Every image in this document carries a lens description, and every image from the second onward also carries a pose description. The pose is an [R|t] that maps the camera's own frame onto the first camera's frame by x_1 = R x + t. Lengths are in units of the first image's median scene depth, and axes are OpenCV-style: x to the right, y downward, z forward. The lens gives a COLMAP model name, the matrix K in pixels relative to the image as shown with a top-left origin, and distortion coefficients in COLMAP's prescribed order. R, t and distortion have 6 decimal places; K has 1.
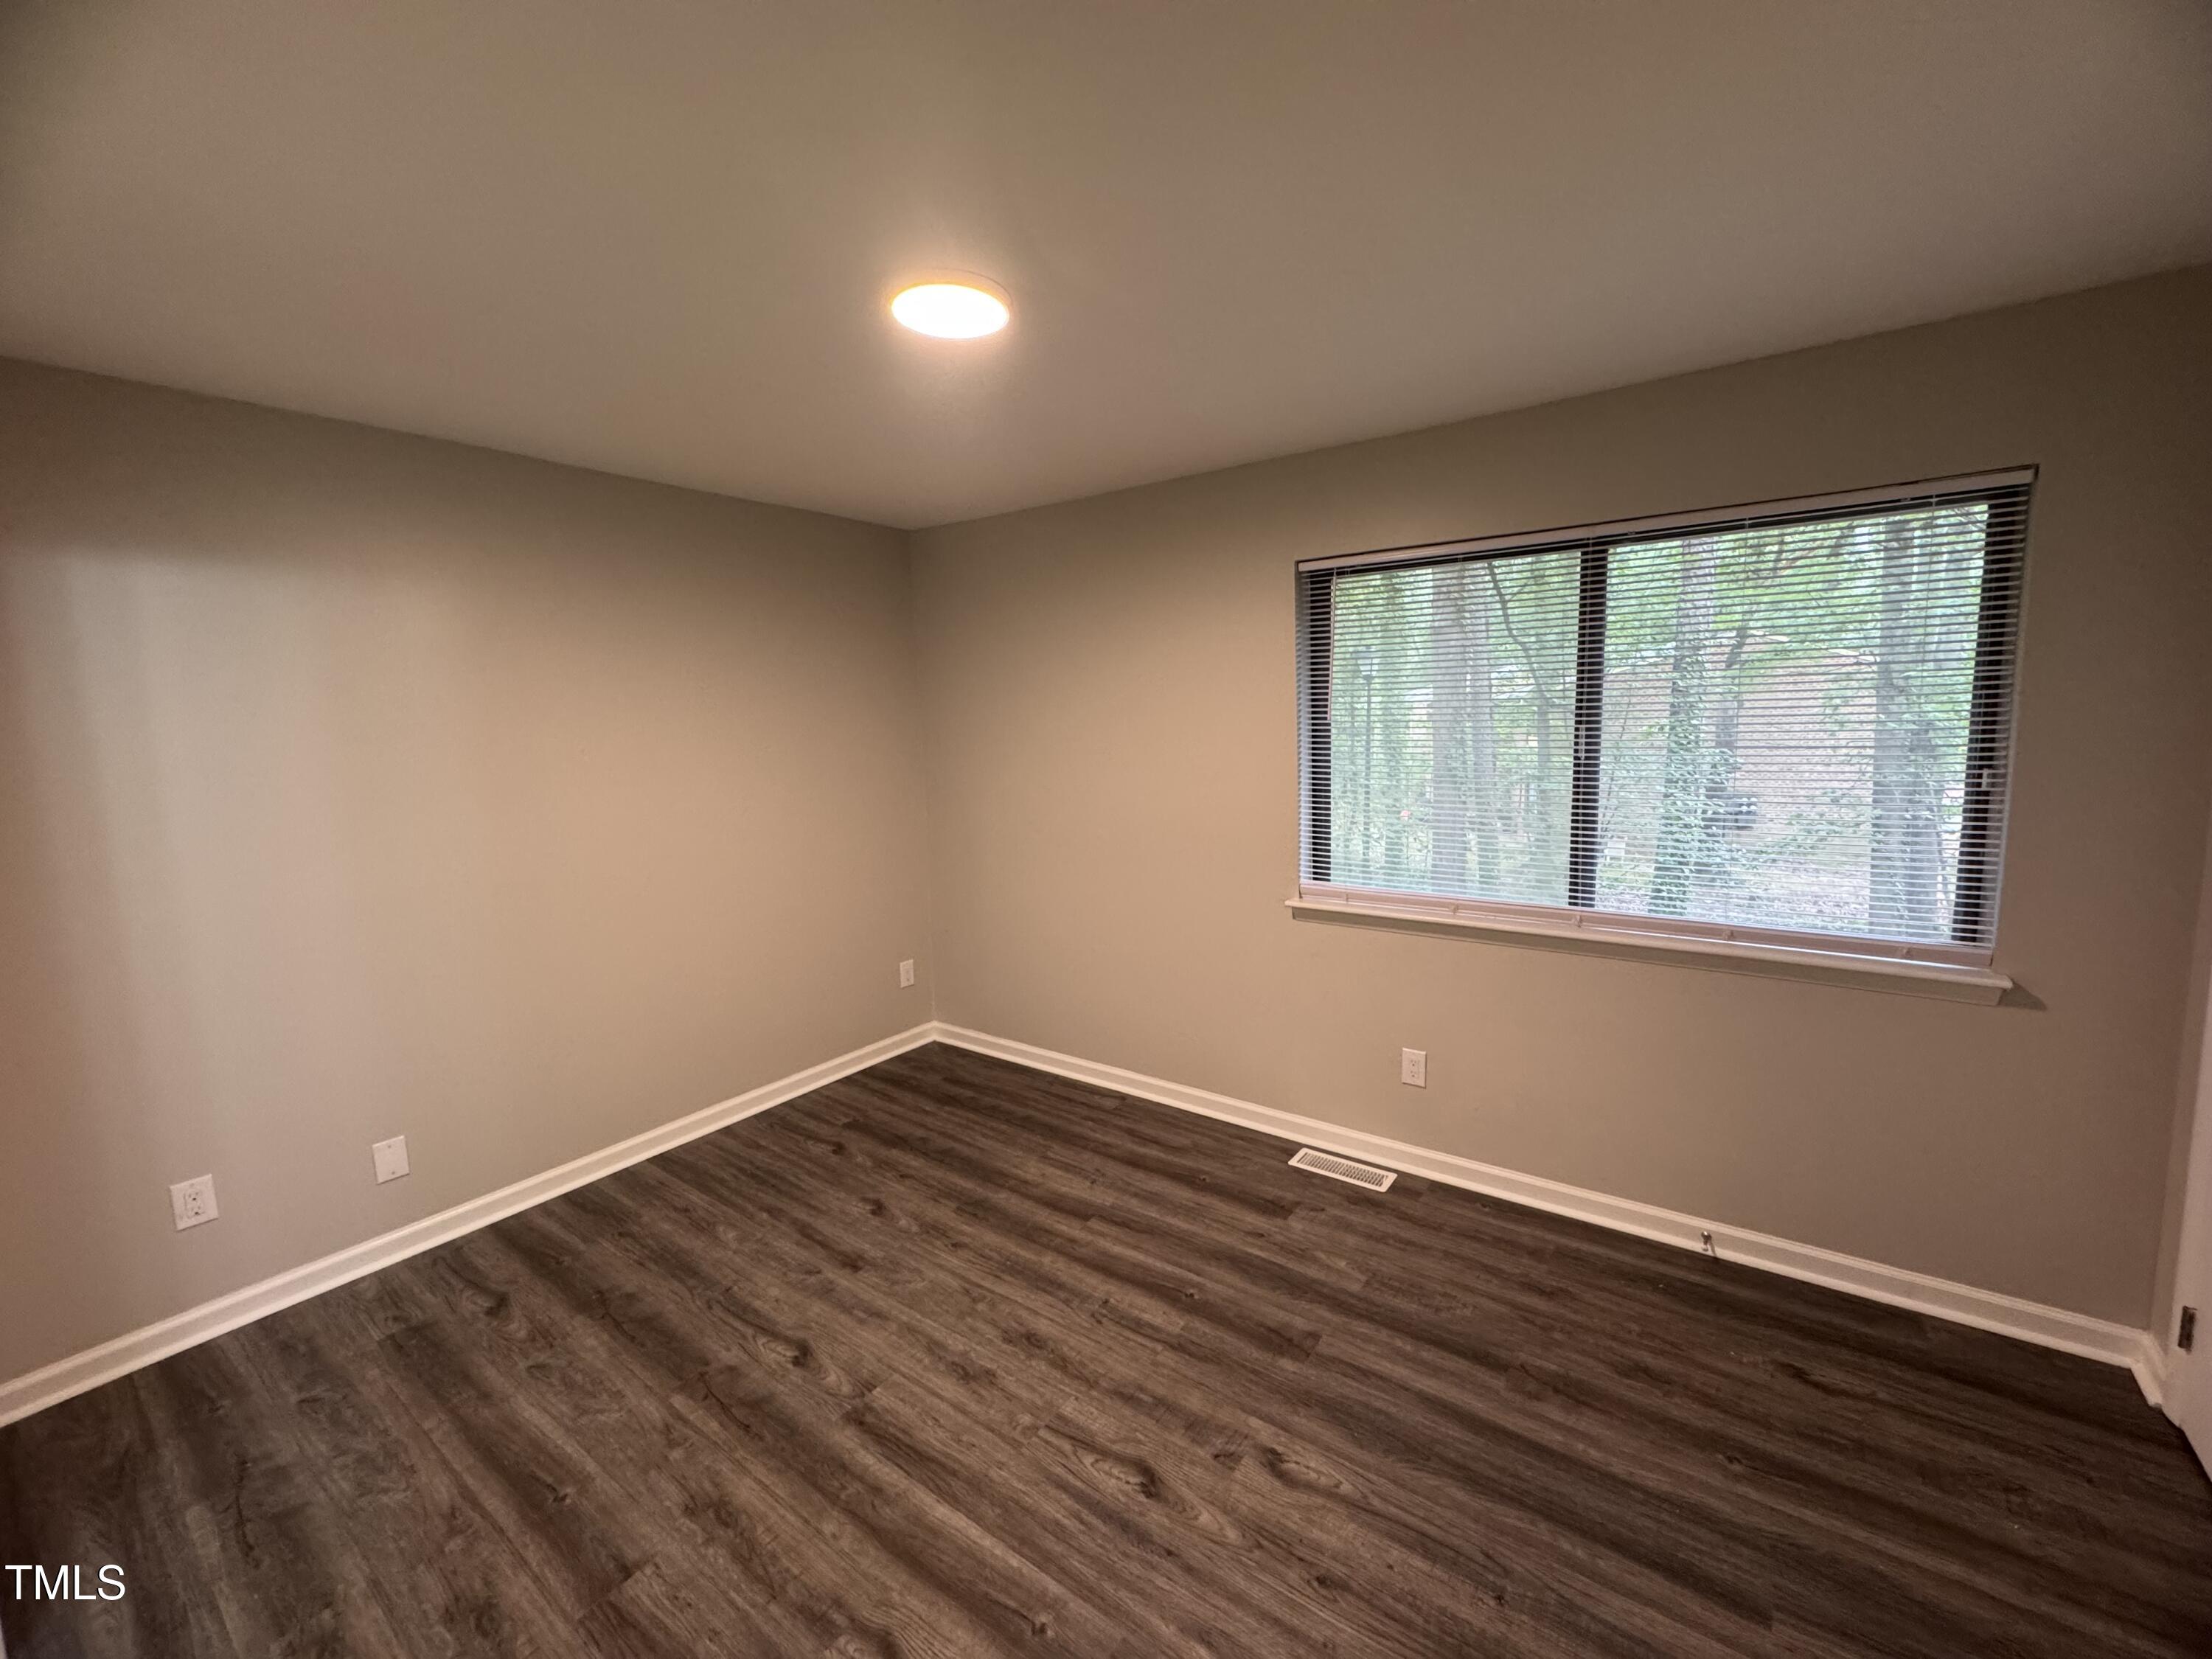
lens RADIAL K [[969.4, 0, 1106.0], [0, 969.4, 829.5], [0, 0, 1]] dist [0.000847, 0.000040]
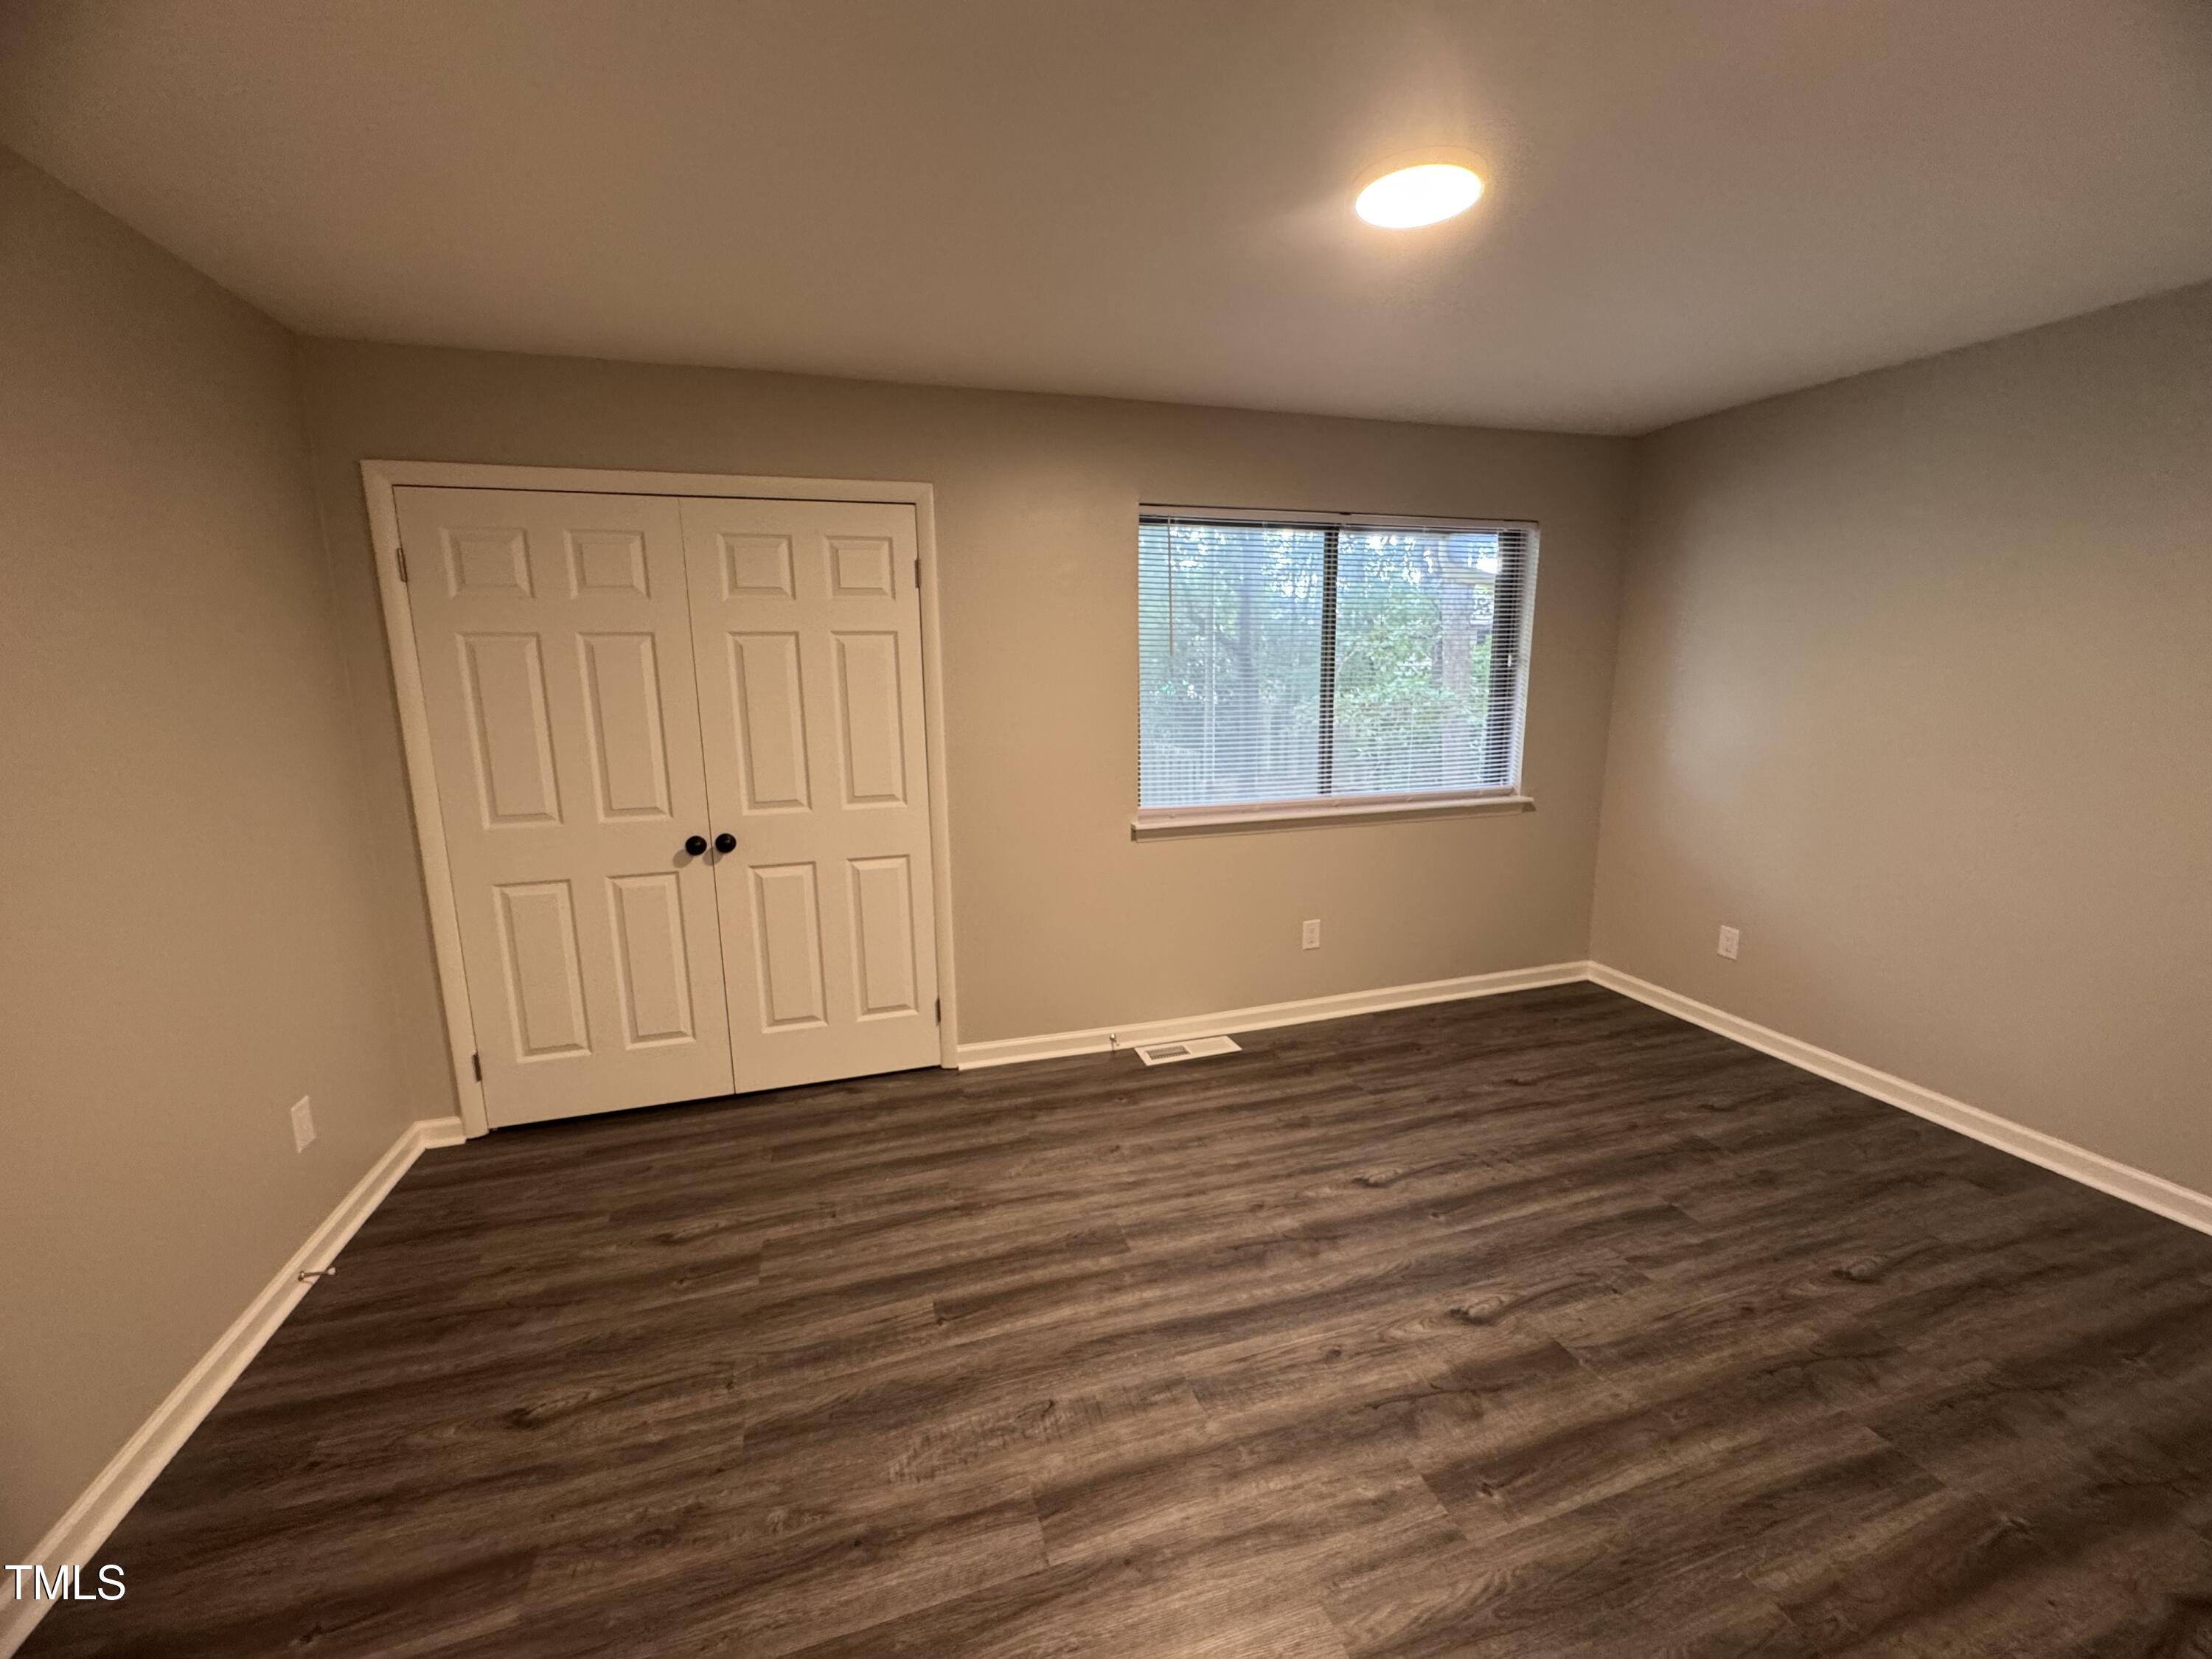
lens RADIAL K [[891.2, 0, 1106.0], [0, 891.2, 829.5], [0, 0, 1]] dist [-0.000180, -0.000012]
pose [[0.563576, -0.148269, 0.812649, -0.706181], [0.092704, 0.988898, 0.116135, -0.048818], [-0.820846, 0.009885, 0.571065, 0.514878]]
